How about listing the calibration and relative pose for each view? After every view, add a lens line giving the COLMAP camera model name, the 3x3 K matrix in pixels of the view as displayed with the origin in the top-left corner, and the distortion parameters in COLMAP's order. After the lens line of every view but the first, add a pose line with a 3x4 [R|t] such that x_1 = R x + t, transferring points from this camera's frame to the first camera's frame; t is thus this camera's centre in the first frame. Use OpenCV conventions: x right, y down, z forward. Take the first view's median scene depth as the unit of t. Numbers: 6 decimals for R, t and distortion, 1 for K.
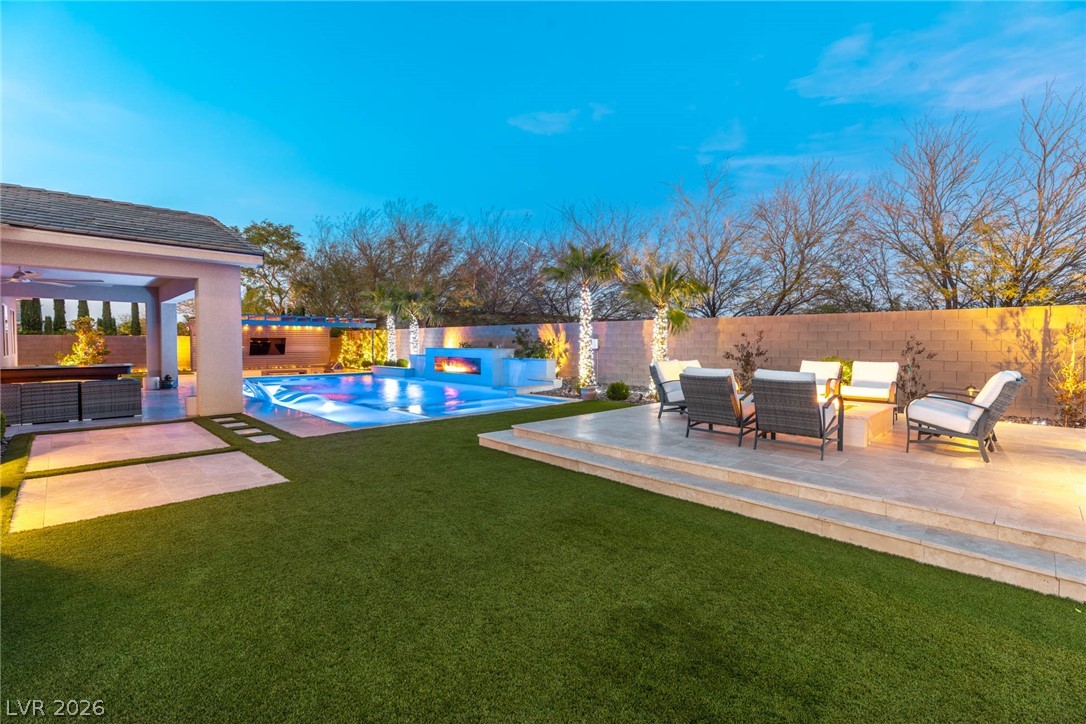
lens RADIAL K [[481.5, 0, 543.0], [0, 481.5, 362.0], [0, 0, 1]] dist [0.000830, 0.000106]
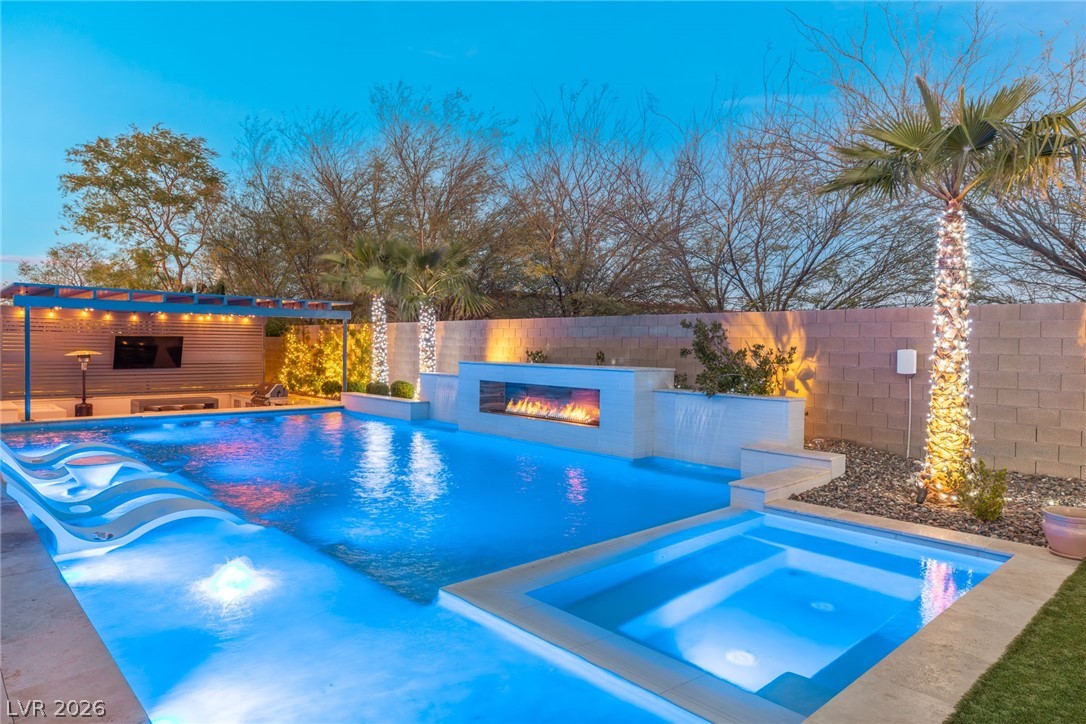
lens RADIAL K [[676.8, 0, 543.0], [0, 676.8, 362.0], [0, 0, 1]] dist [-0.002478, -0.001432]
pose [[0.999376, 0.013980, -0.032436, -0.111069], [-0.014587, 0.999721, -0.018555, -0.013983], [0.032167, 0.019016, 0.999302, 0.265505]]
